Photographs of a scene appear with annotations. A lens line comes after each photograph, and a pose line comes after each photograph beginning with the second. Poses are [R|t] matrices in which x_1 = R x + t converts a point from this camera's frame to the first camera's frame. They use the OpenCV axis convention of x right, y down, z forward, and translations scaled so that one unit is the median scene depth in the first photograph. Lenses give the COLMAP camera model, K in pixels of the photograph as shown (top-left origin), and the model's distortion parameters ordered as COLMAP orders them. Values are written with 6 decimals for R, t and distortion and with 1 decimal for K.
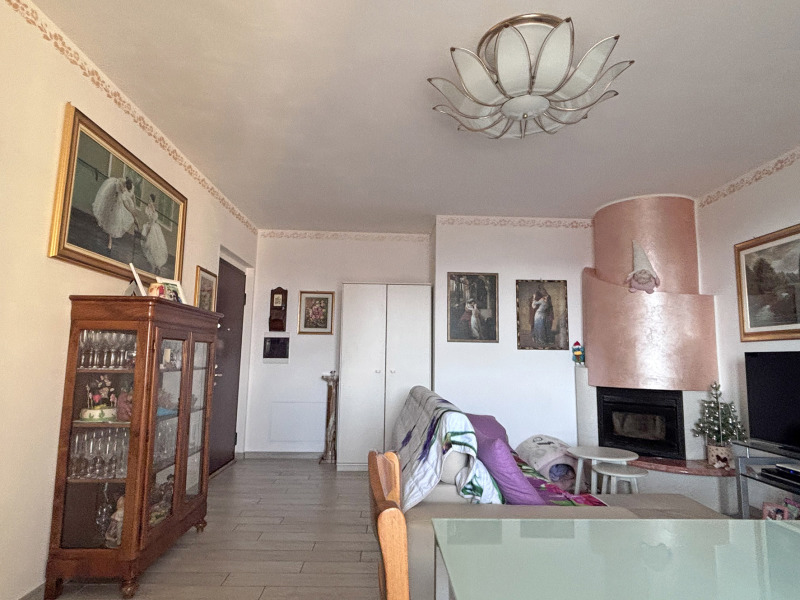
lens RADIAL K [[465.7, 0, 400.3], [0, 465.7, 299.1], [0, 0, 1]] dist [0.012743, -0.020967]
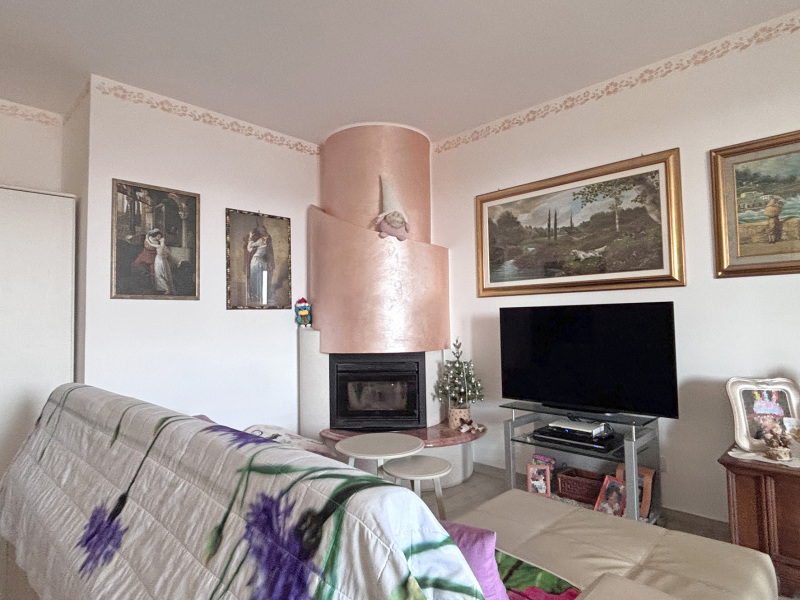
lens RADIAL K [[465.7, 0, 395.0], [0, 465.7, 296.2], [0, 0, 1]] dist [0.012743, -0.020967]
pose [[0.720707, 0.004233, 0.693226, -0.056054], [-0.057560, 0.996894, 0.053756, 0.043089], [-0.690846, -0.078644, 0.718712, 0.388669]]
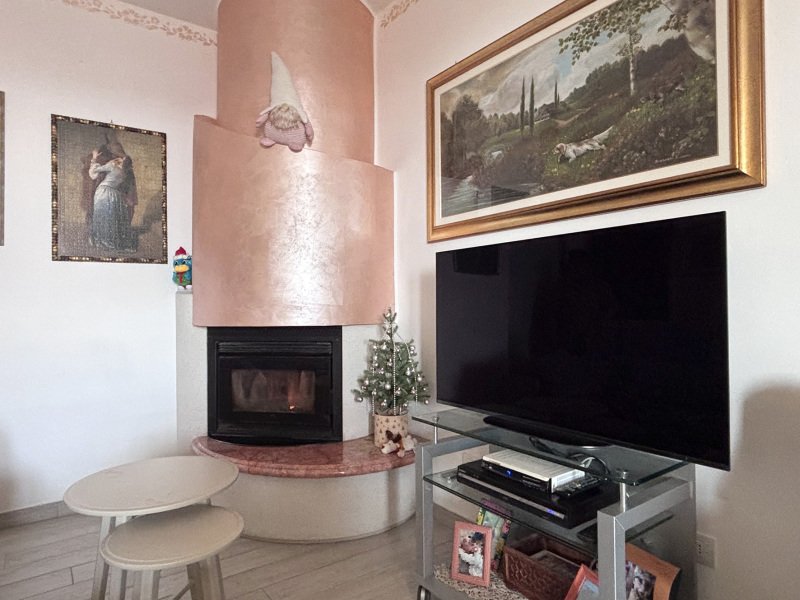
lens RADIAL K [[496.0, 0, 397.2], [0, 496.0, 297.6], [0, 0, 1]] dist [-0.005260, -0.006157]
pose [[0.824022, -0.020251, 0.566196, 0.299181], [-0.046358, 0.993600, 0.103007, 0.090200], [-0.564659, -0.111127, 0.817809, 0.440114]]
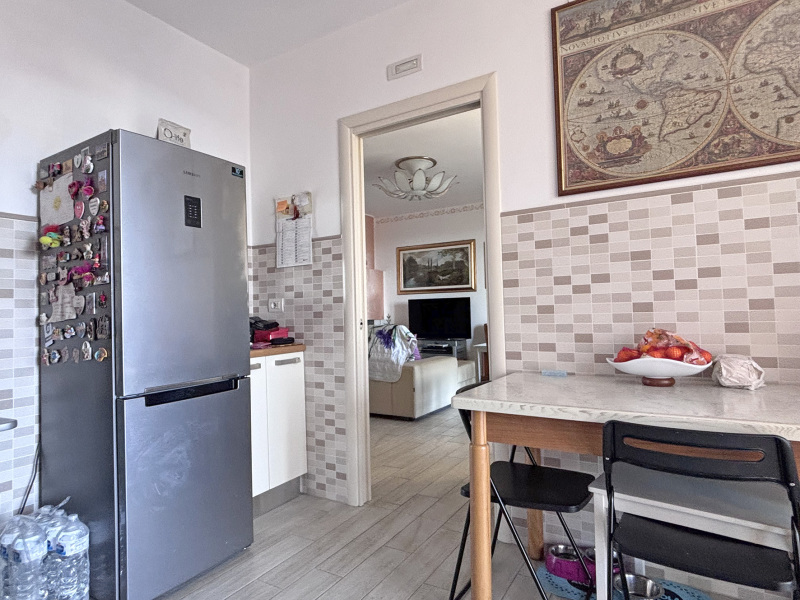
lens RADIAL K [[465.7, 0, 396.4], [0, 465.7, 297.4], [0, 0, 1]] dist [0.012743, -0.020967]
pose [[0.545640, -0.013539, 0.837910, -0.931455], [-0.070381, 0.995597, 0.061919, -0.023064], [-0.835059, -0.092758, 0.542285, -0.116537]]
